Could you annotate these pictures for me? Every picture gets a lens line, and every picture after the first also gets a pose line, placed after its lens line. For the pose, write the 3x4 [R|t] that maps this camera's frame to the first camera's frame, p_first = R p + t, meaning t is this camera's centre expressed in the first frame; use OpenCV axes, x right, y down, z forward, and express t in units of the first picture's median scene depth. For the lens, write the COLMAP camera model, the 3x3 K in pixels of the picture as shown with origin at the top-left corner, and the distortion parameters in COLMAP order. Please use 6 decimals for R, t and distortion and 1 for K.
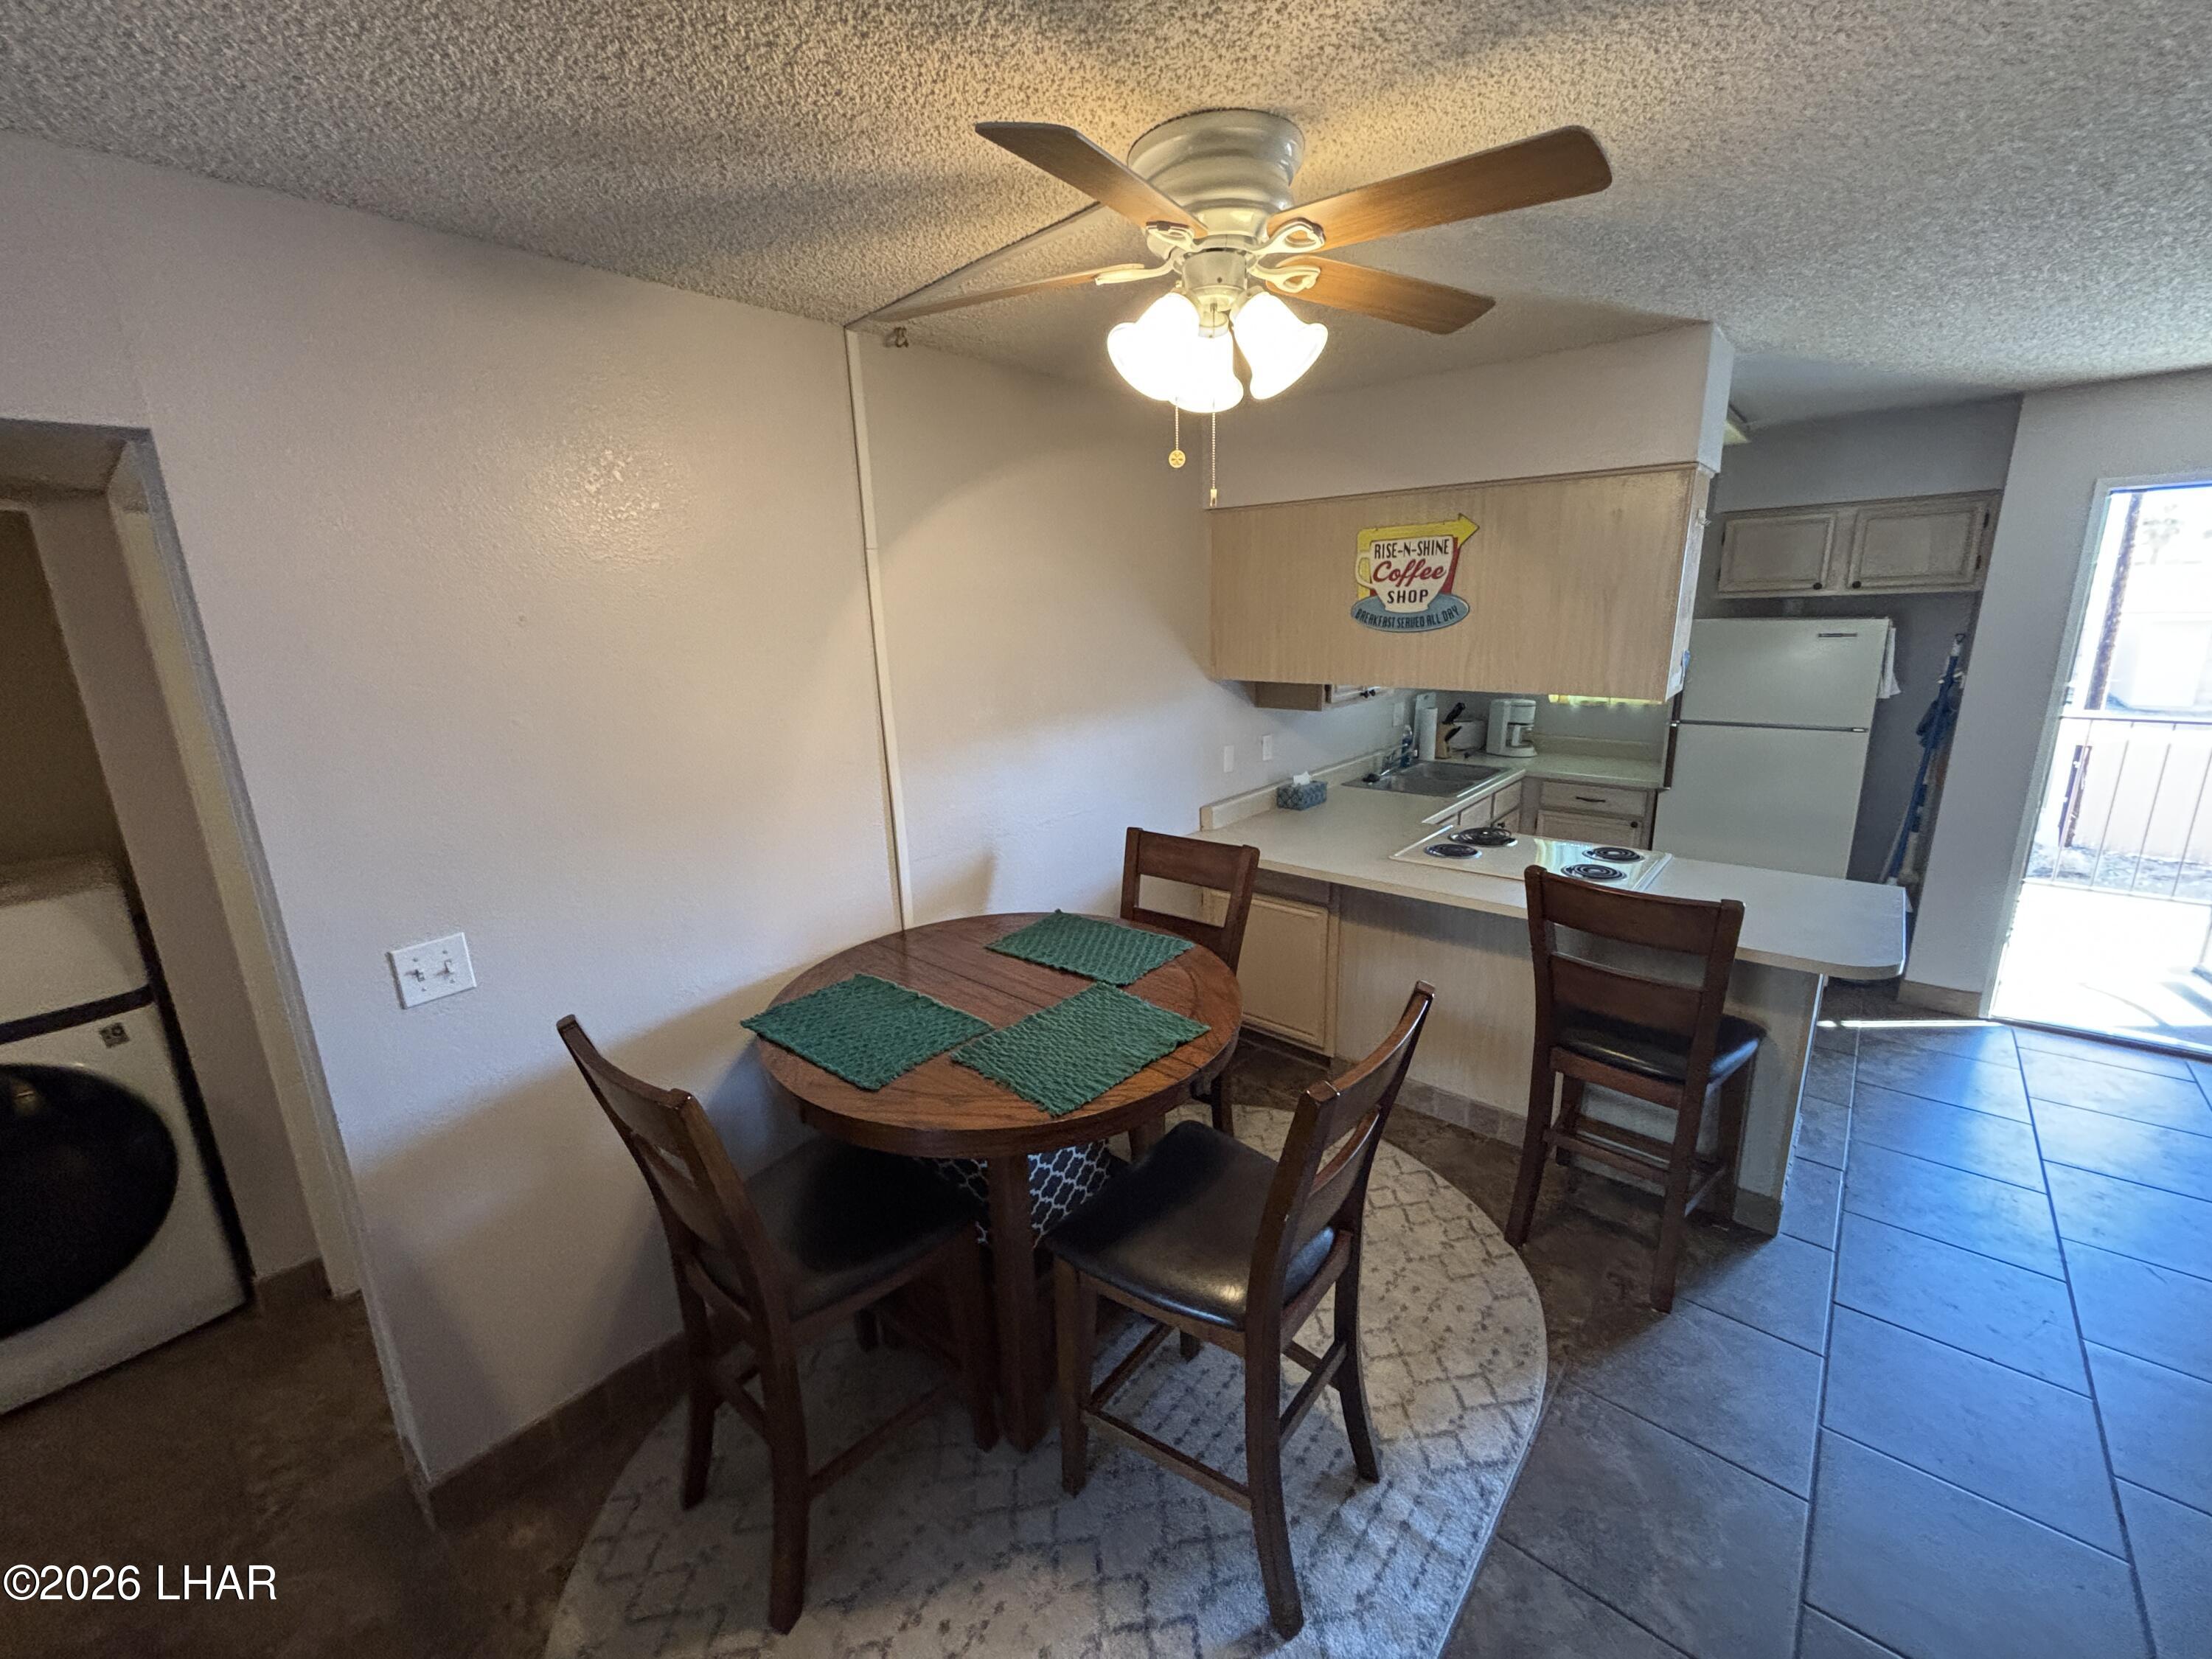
lens RADIAL K [[896.0, 0, 1102.4], [0, 896.0, 824.9], [0, 0, 1]] dist [0.000386, 0.000738]
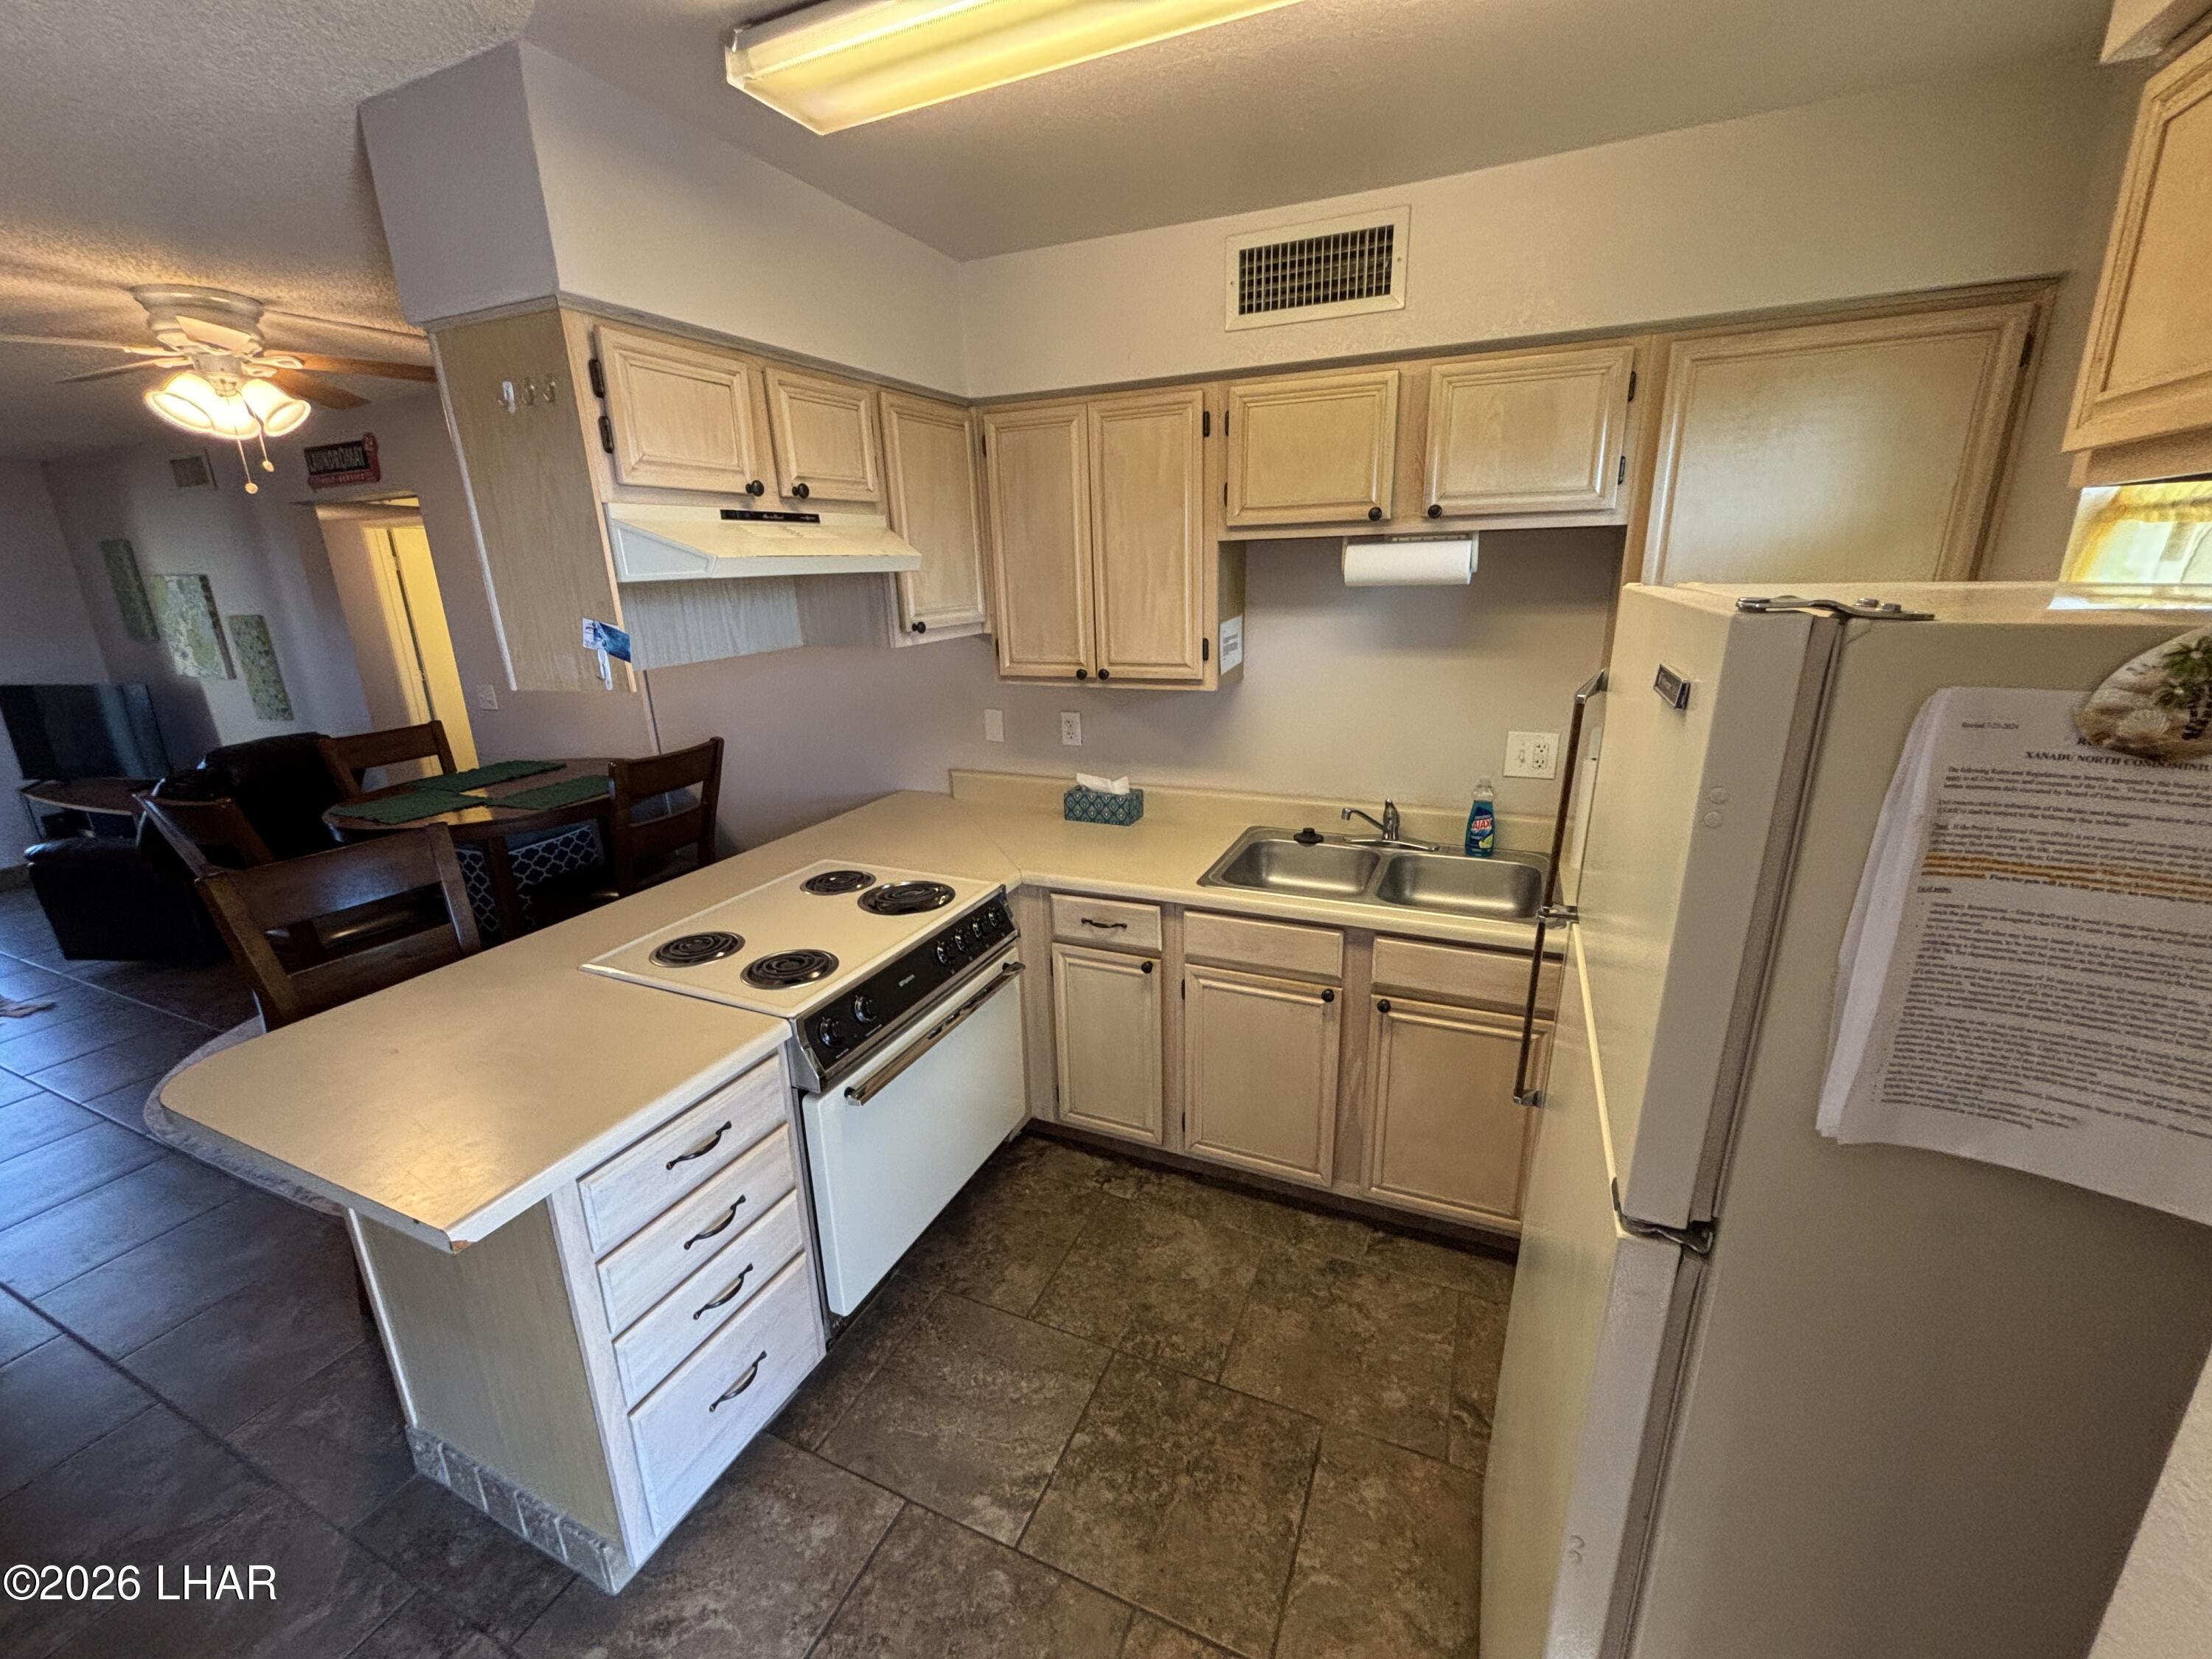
lens RADIAL K [[896.0, 0, 1104.7], [0, 896.0, 826.0], [0, 0, 1]] dist [0.000386, 0.000738]
pose [[0.287280, 0.286194, -0.914091, 1.096807], [-0.215373, 0.949182, 0.229494, -0.228213], [0.933319, 0.130941, 0.334319, 0.938767]]
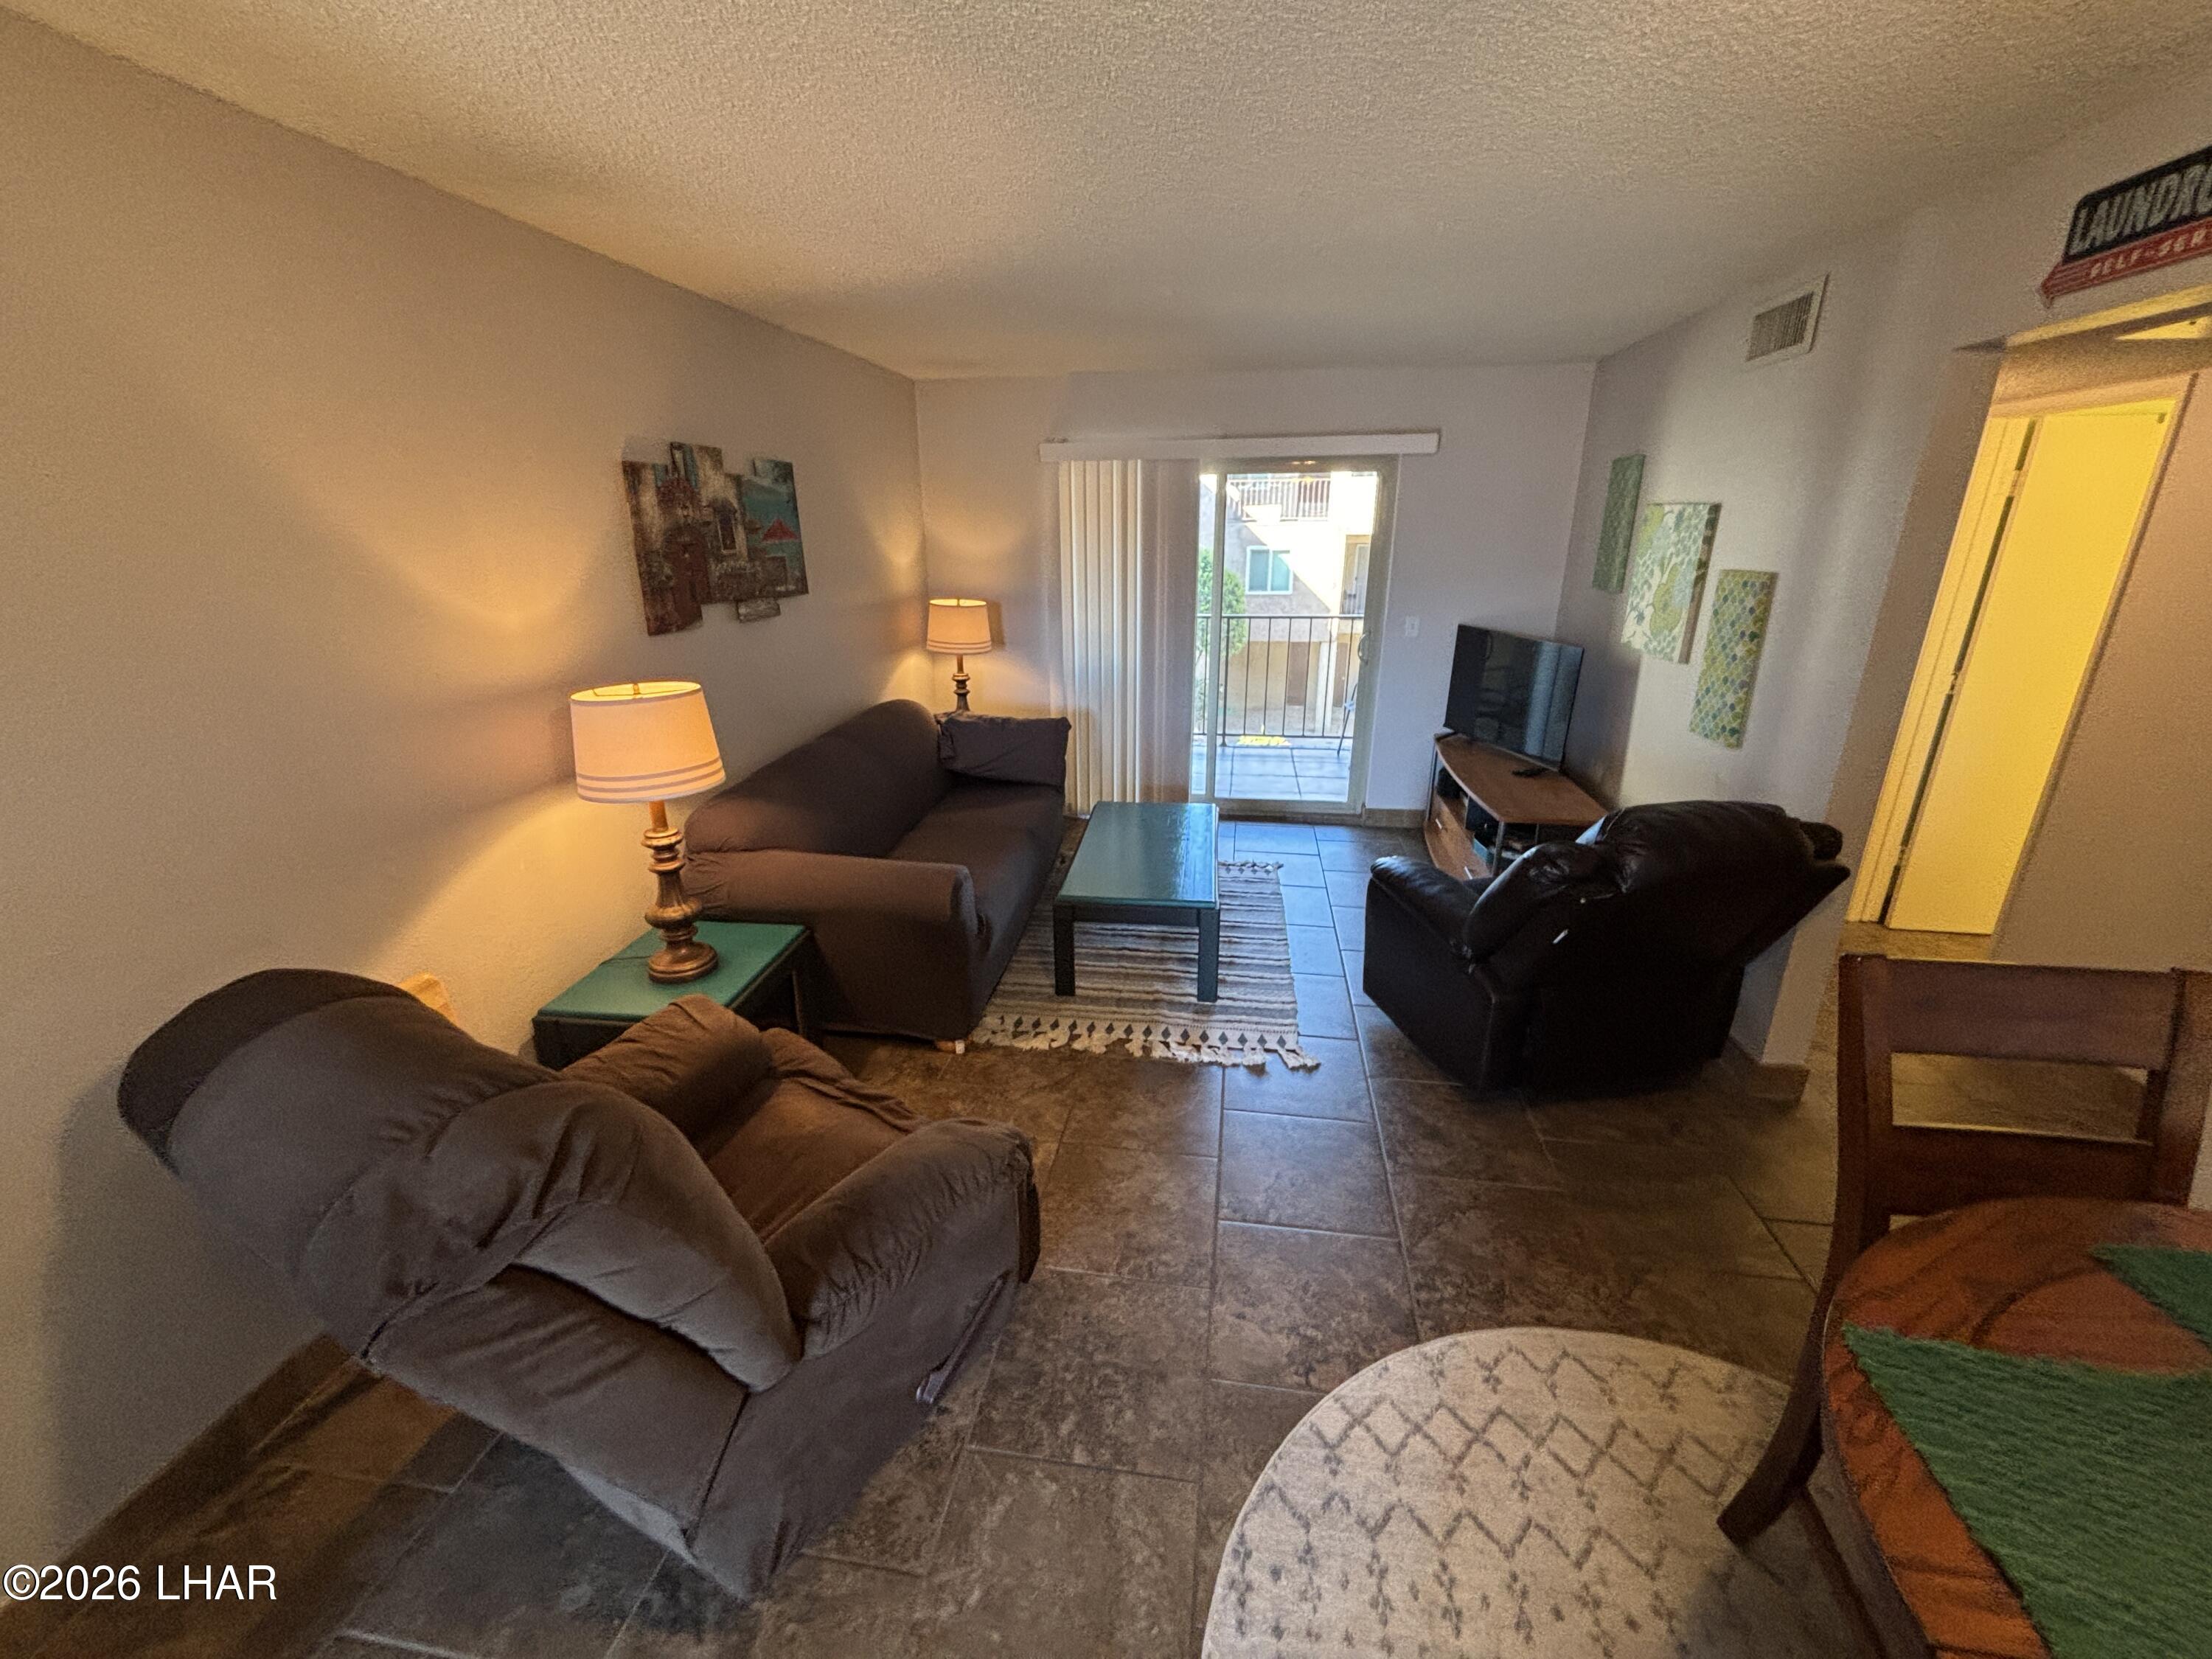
lens RADIAL K [[896.0, 0, 1109.5], [0, 896.0, 844.1], [0, 0, 1]] dist [0.000386, 0.000738]
pose [[-0.844803, 0.211472, -0.491515, 0.274700], [-0.100818, 0.839225, 0.534356, -0.098263], [0.525493, 0.500979, -0.687660, 0.478964]]
